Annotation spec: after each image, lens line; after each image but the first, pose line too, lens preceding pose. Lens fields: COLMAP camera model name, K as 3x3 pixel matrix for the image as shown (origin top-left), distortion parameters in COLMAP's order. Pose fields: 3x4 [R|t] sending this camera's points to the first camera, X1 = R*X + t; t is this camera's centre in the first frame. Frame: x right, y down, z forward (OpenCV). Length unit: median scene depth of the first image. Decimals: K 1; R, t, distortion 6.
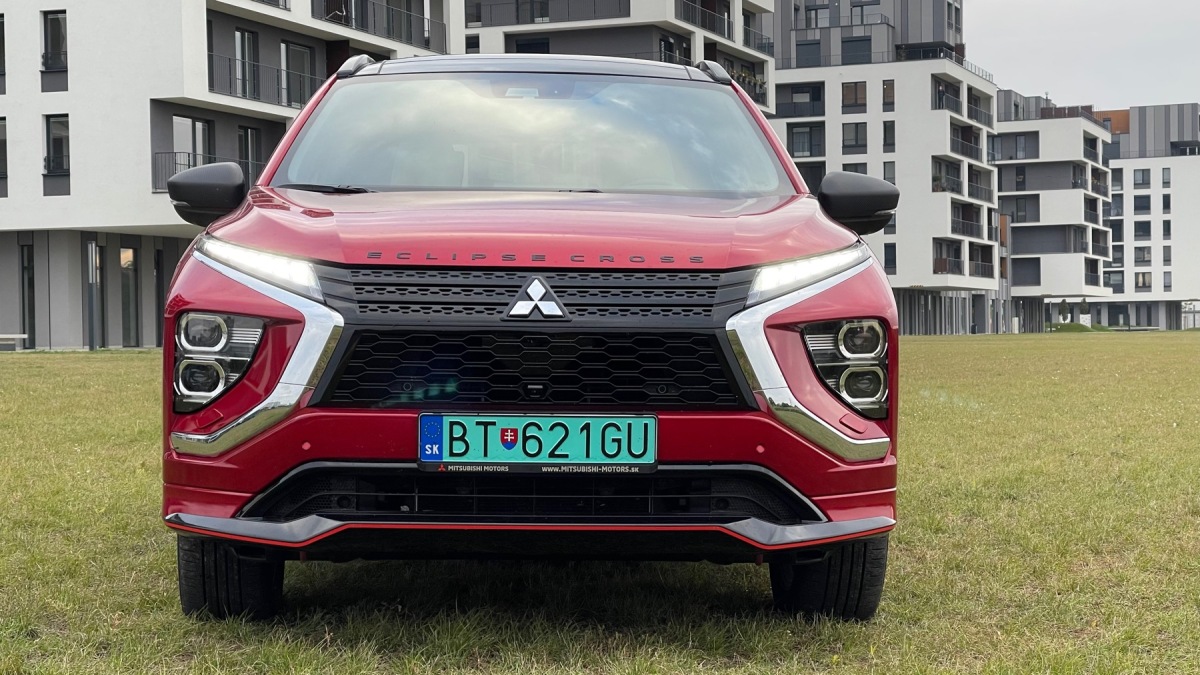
lens RADIAL K [[2227.4, 0, 607.5], [0, 2227.4, 341.4], [0, 0, 1]] dist [0.233704, 0.000000]
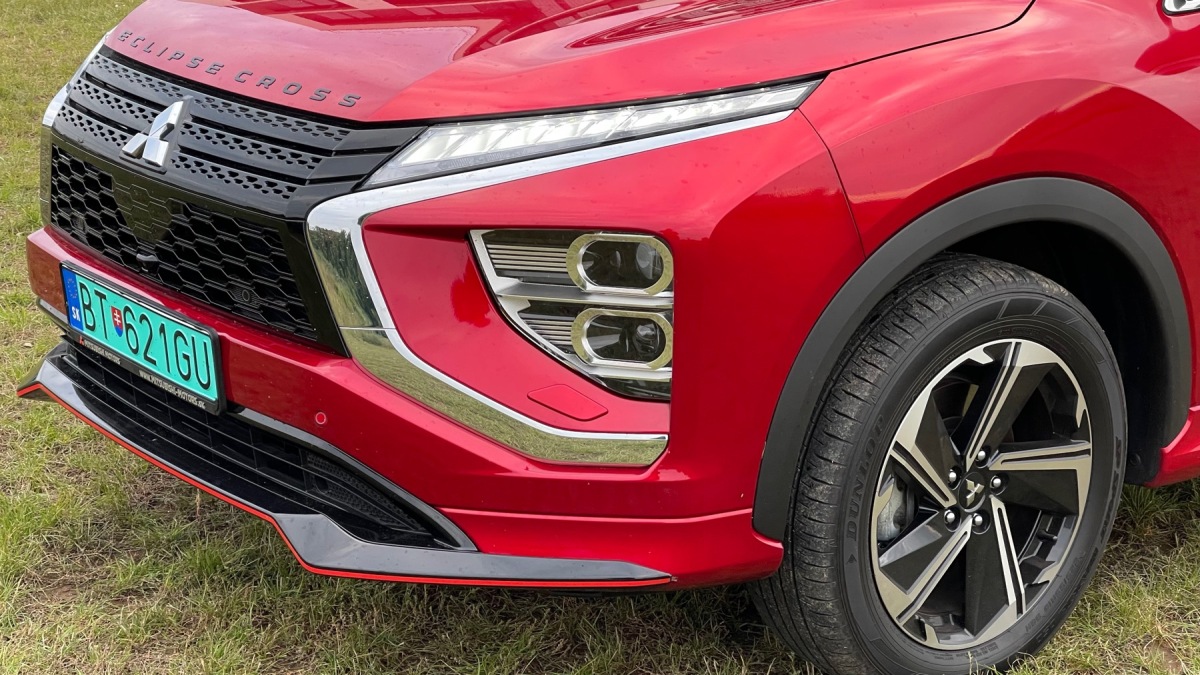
lens RADIAL K [[2227.4, 0, 598.3], [0, 2227.4, 330.1], [0, 0, 1]] dist [0.233704, 0.000000]
pose [[0.564749, 0.218761, -0.795740, 0.602901], [-0.028926, 0.968881, 0.245831, -0.132659], [0.824756, -0.115815, 0.553502, 0.699703]]
